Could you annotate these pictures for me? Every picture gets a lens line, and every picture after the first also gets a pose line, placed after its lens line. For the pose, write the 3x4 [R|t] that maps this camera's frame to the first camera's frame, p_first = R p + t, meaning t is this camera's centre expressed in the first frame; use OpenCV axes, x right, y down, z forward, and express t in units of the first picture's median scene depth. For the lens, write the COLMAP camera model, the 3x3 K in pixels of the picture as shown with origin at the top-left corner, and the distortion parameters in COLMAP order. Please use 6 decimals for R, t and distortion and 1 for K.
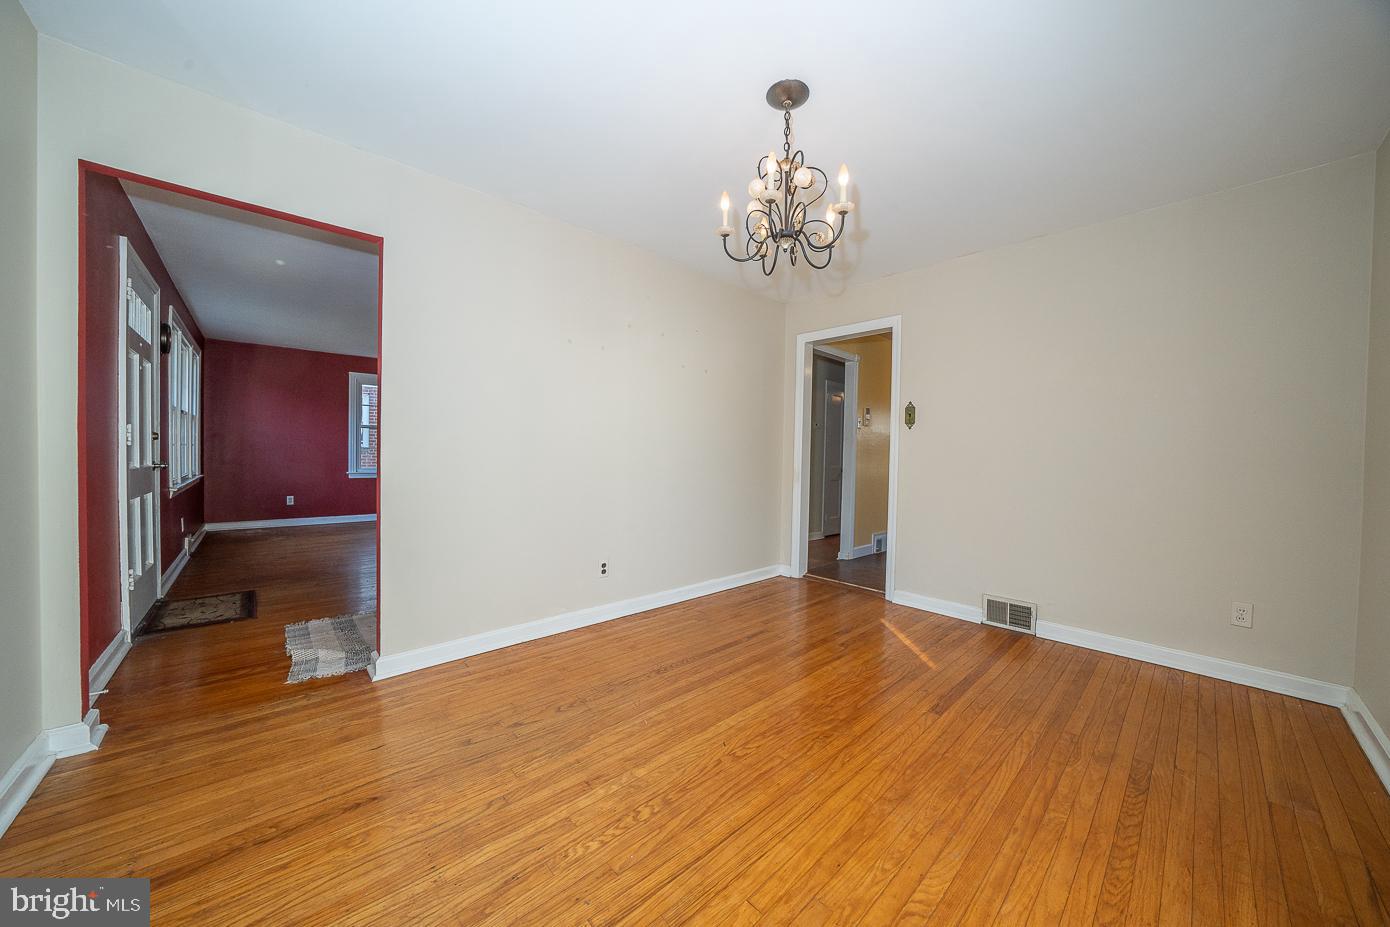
lens RADIAL K [[480.2, 0, 697.0], [0, 480.2, 464.3], [0, 0, 1]] dist [-0.024277, 0.001529]
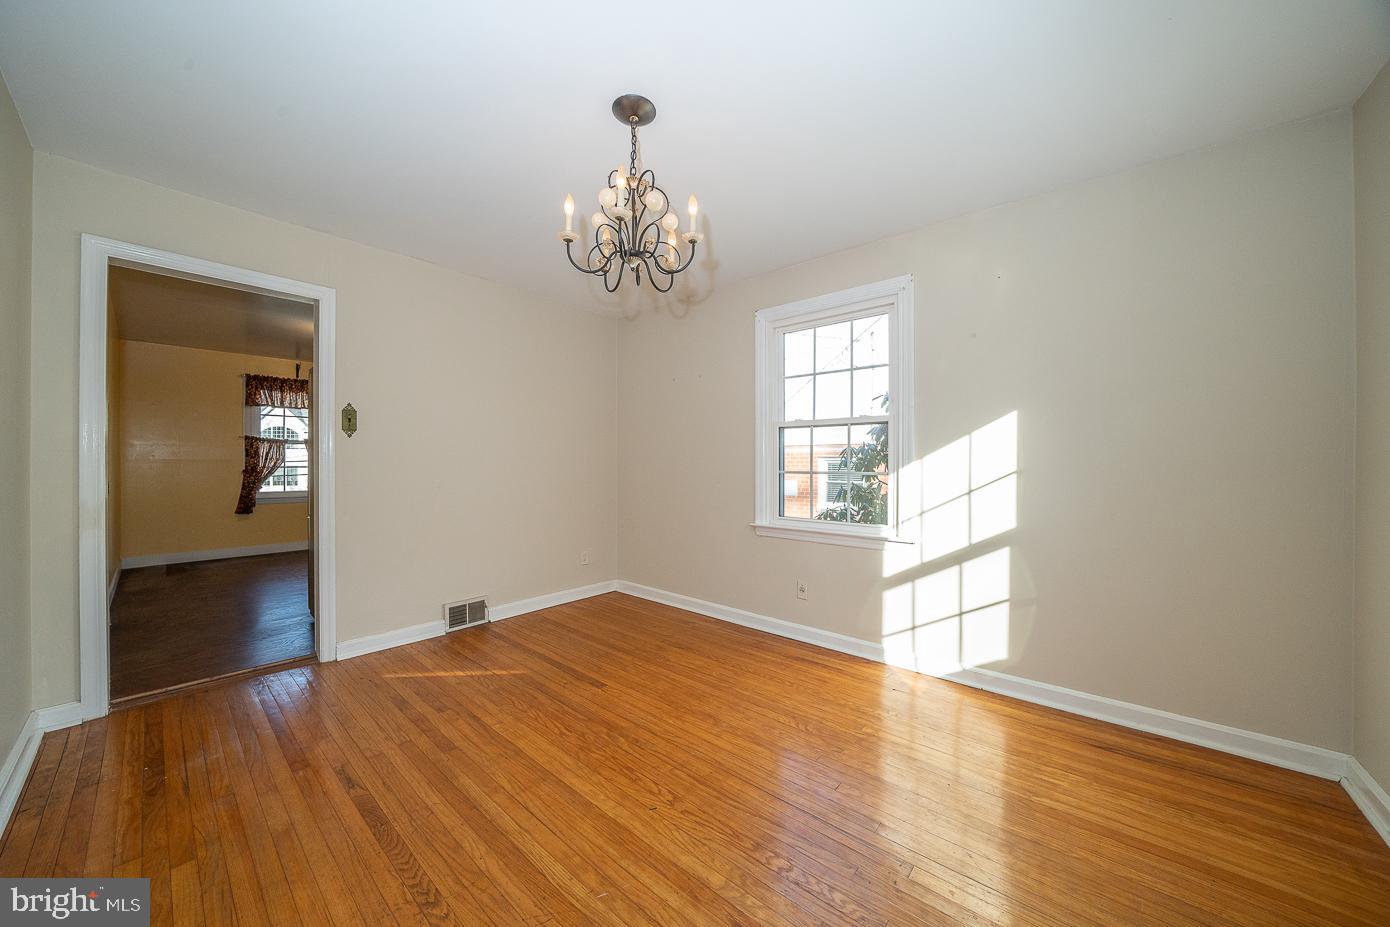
lens RADIAL K [[478.5, 0, 697.9], [0, 478.5, 455.1], [0, 0, 1]] dist [-0.018559, 0.000010]
pose [[-0.115476, -0.002629, 0.993307, -0.634419], [0.014085, 0.999892, 0.004284, -0.059192], [-0.993210, 0.014485, -0.115427, 0.770667]]
